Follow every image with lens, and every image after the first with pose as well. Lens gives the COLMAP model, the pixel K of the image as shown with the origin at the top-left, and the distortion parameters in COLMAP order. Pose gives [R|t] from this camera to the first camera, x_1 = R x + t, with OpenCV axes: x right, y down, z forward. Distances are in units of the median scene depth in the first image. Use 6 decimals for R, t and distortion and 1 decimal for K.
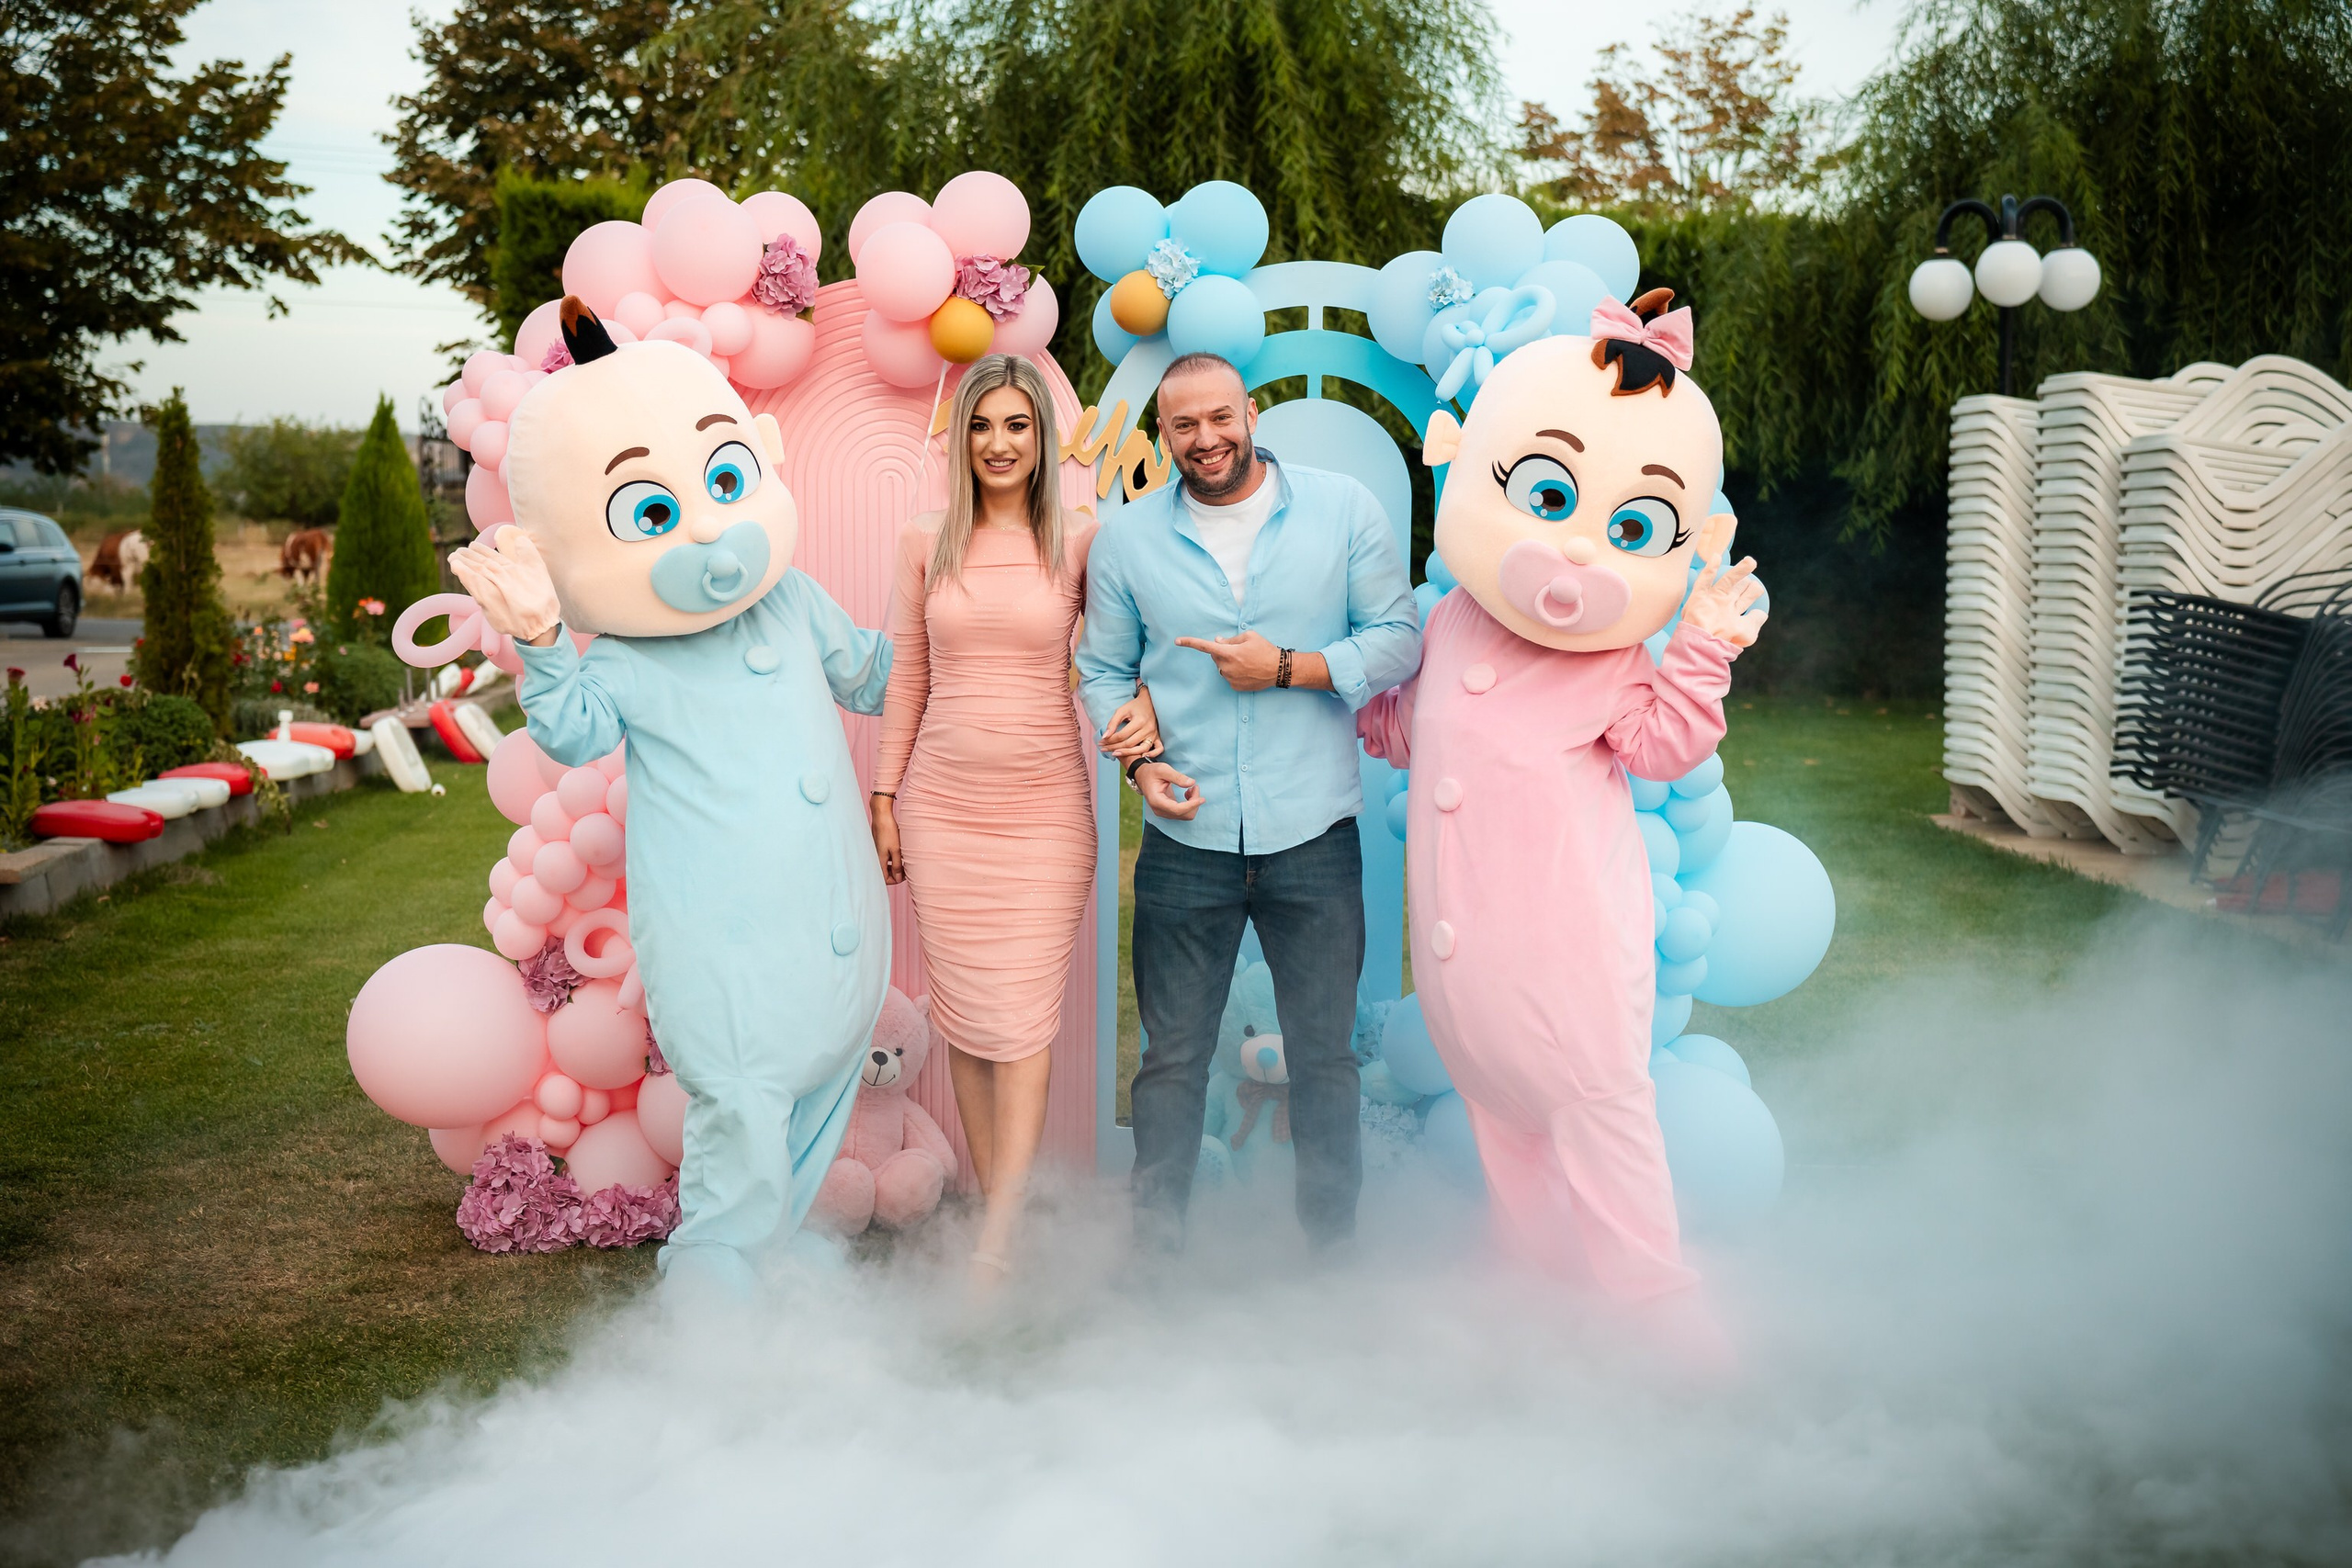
lens RADIAL K [[3034.4, 0, 1170.4], [0, 3034.4, 791.2], [0, 0, 1]] dist [0.007899, -0.018390]
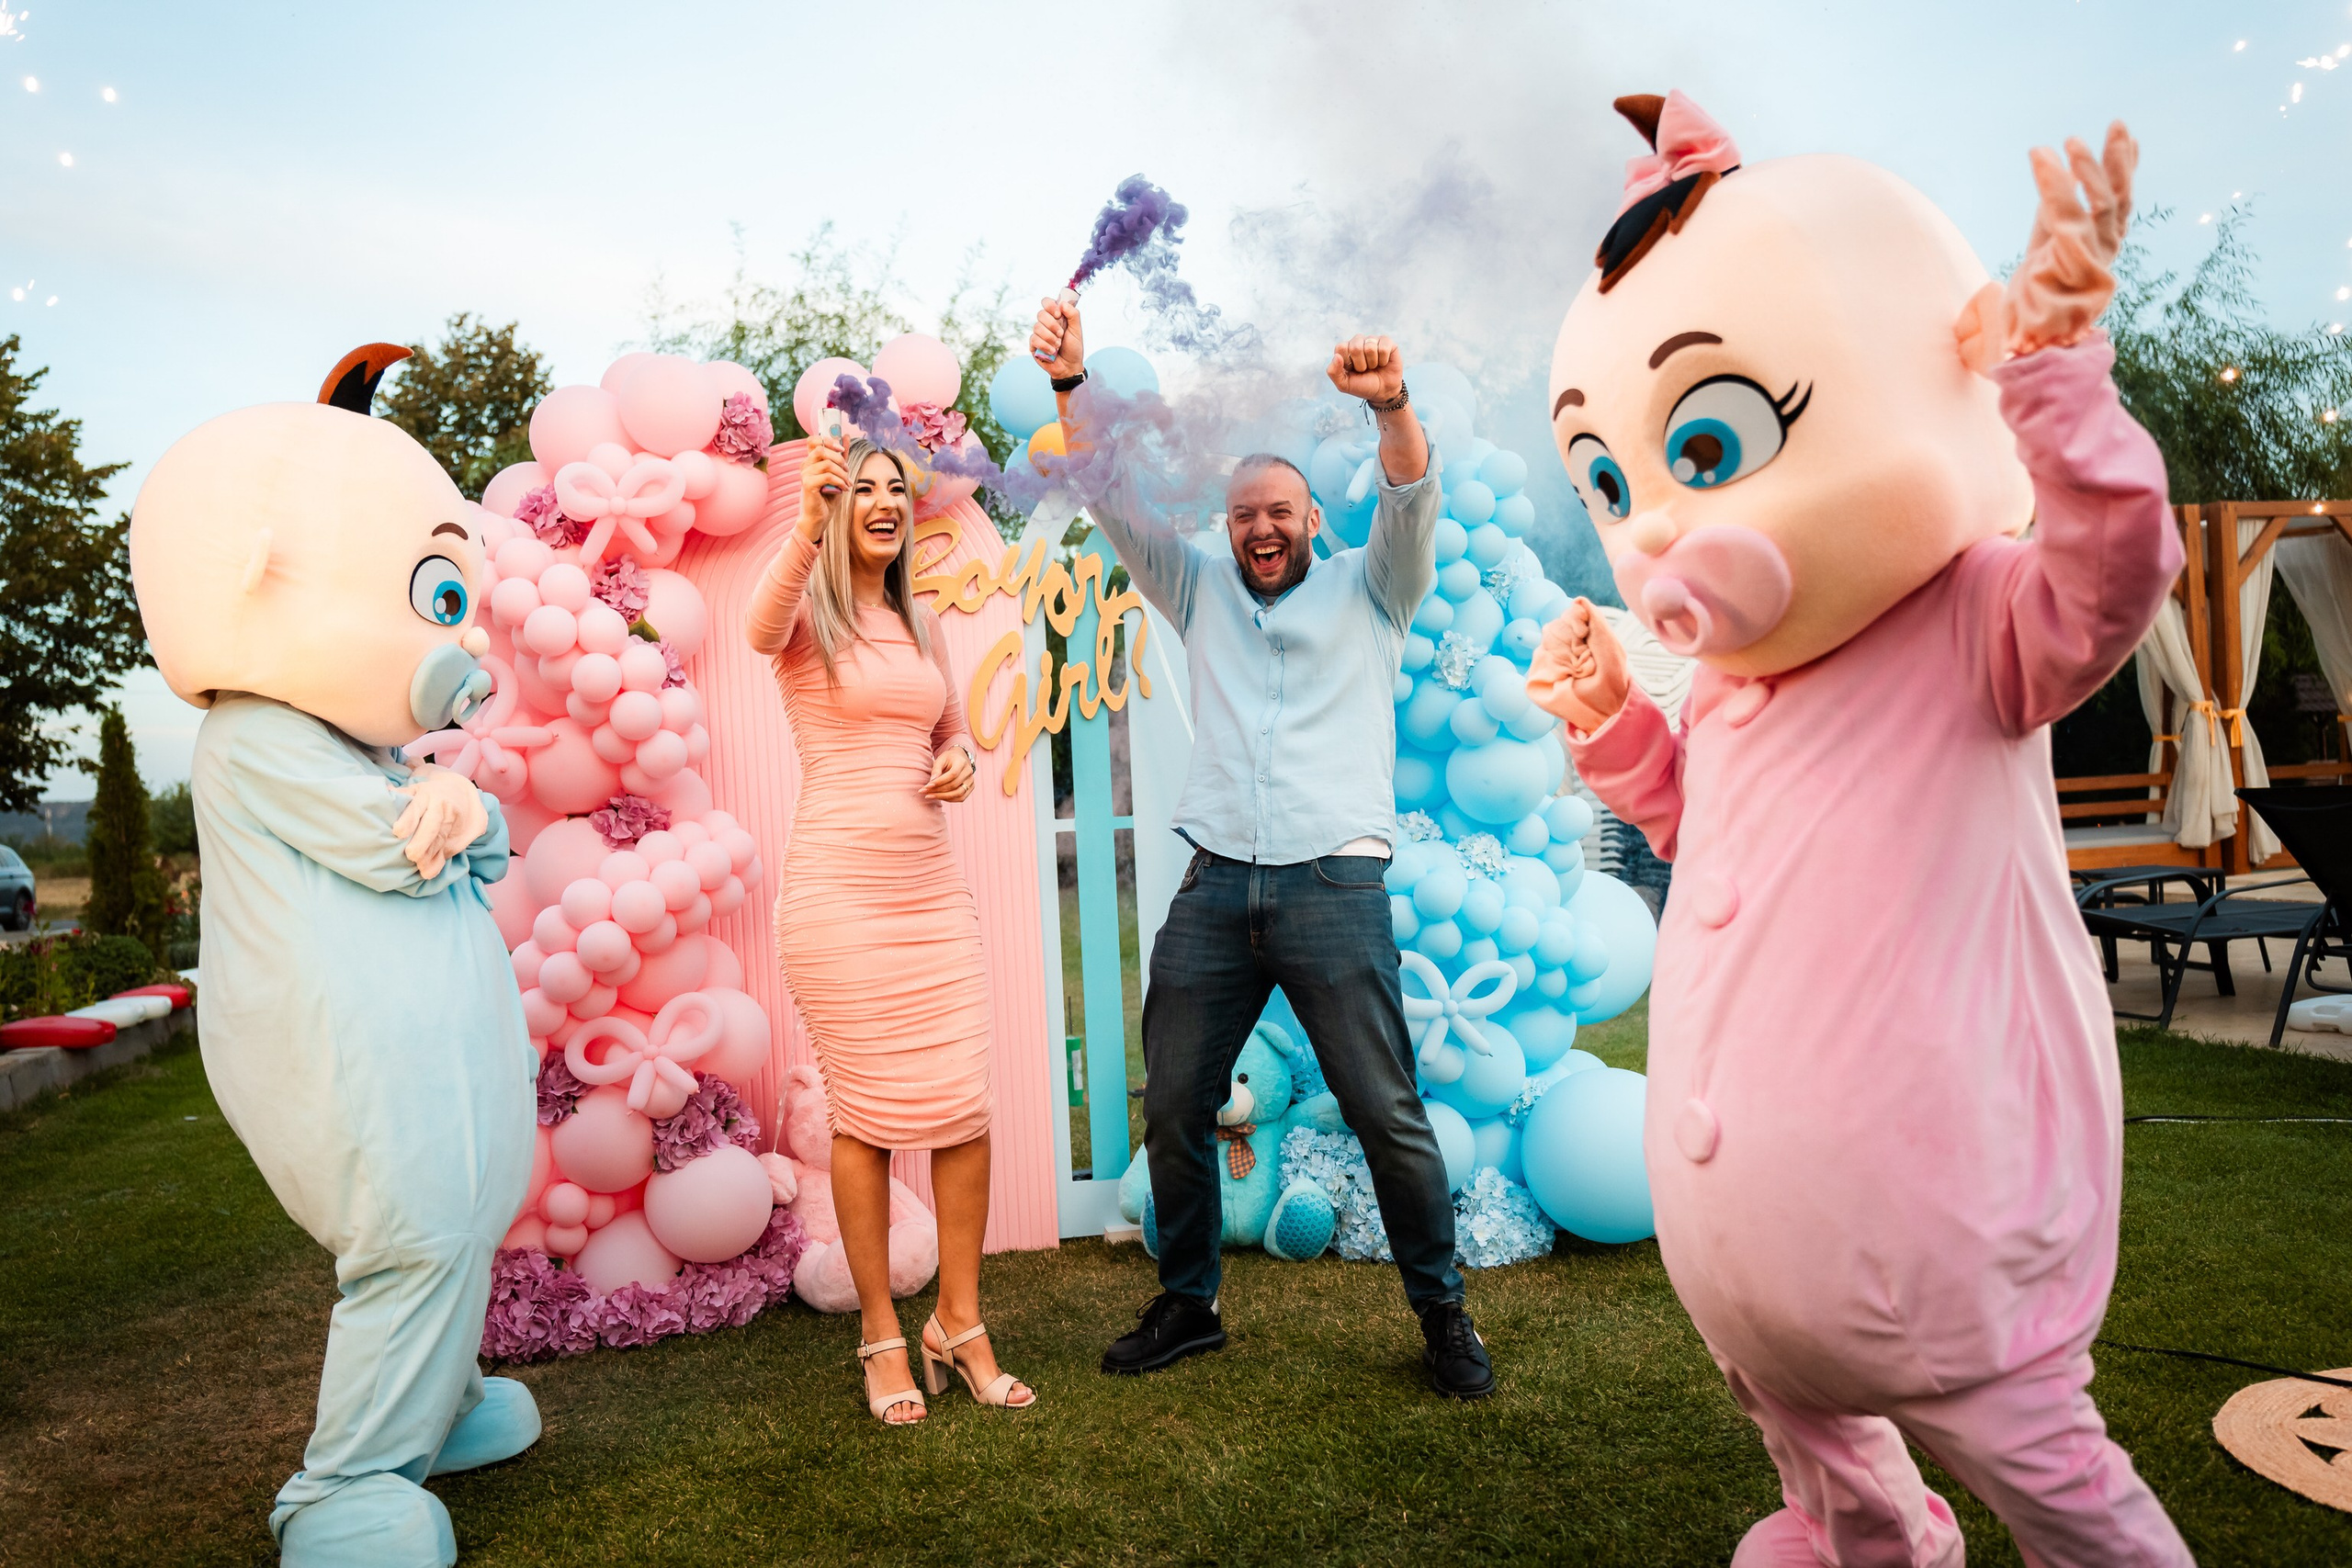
lens RADIAL K [[1883.5, 0, 1177.6], [0, 1883.5, 773.7], [0, 0, 1]] dist [0.007939, 0.000127]
pose [[0.977500, -0.058764, 0.202584, -0.035133], [0.080681, 0.991540, -0.101680, 0.011054], [-0.194895, 0.115737, 0.973972, 0.093512]]
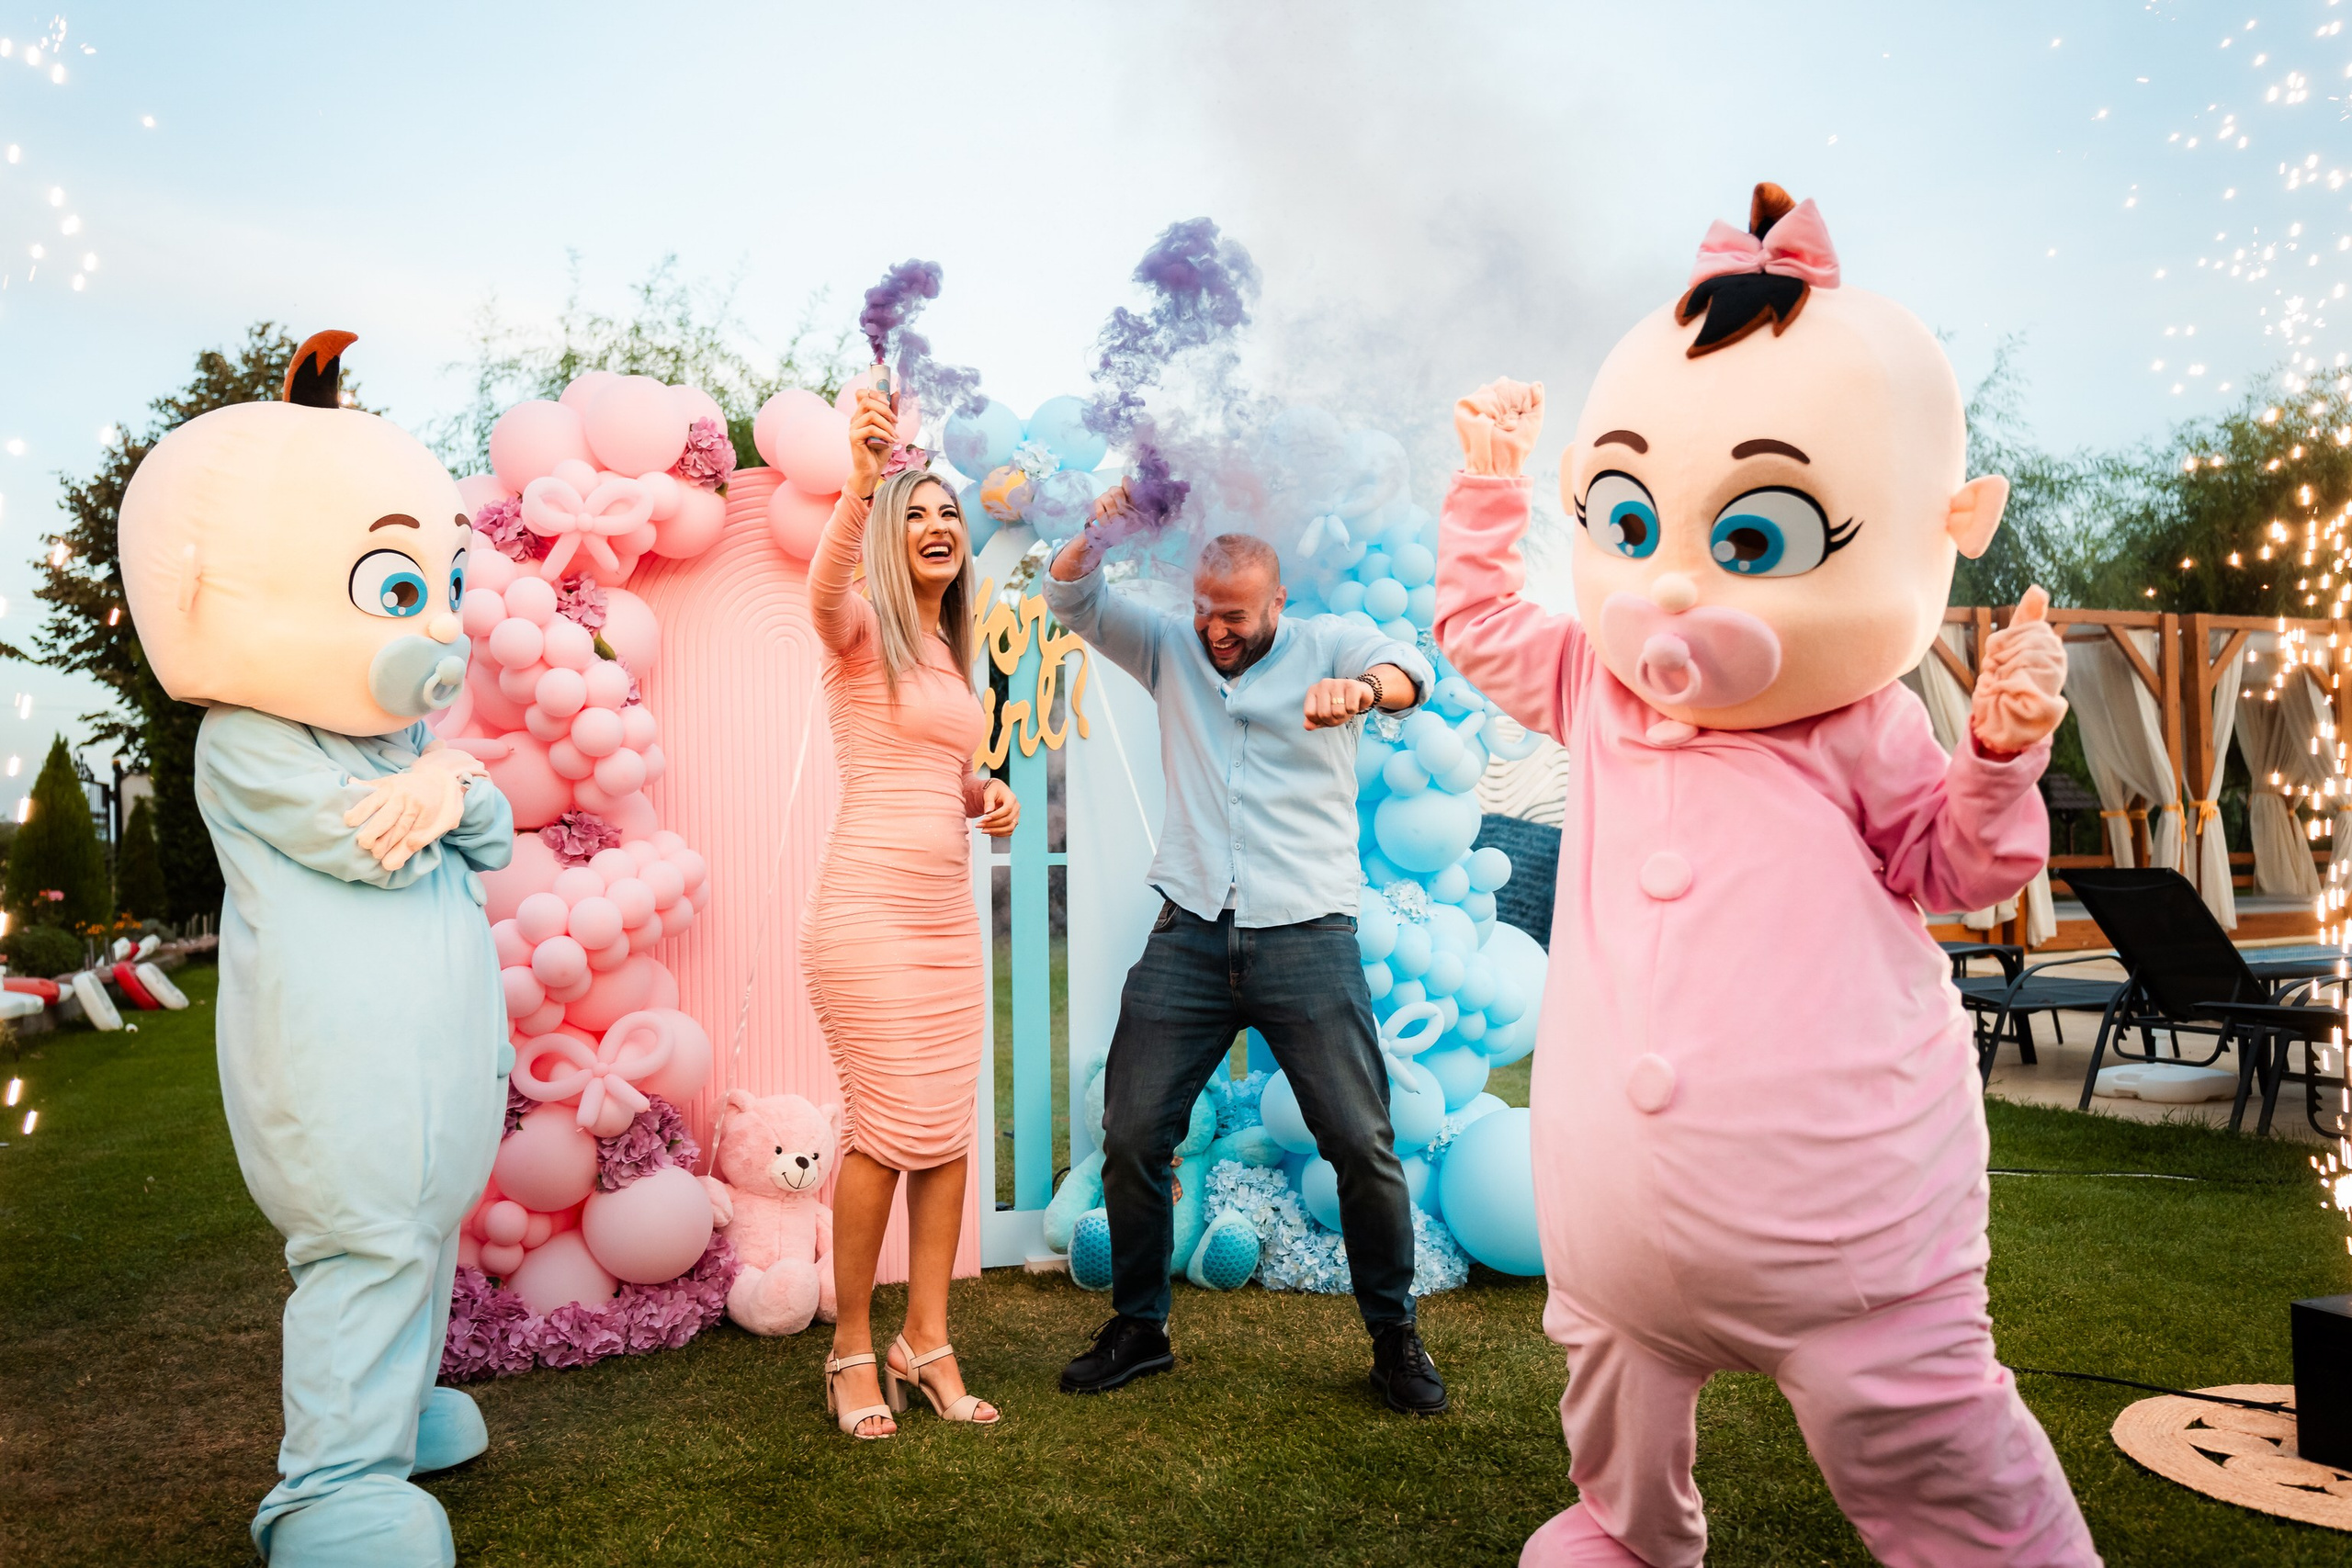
lens RADIAL K [[1883.6, 0, 1171.4], [0, 1883.6, 793.8], [0, 0, 1]] dist [0.009591, -0.000879]
pose [[0.951093, -0.016614, 0.308459, -0.053366], [0.054901, 0.991747, -0.115862, 0.012822], [-0.303988, 0.127130, 0.944155, 0.092469]]
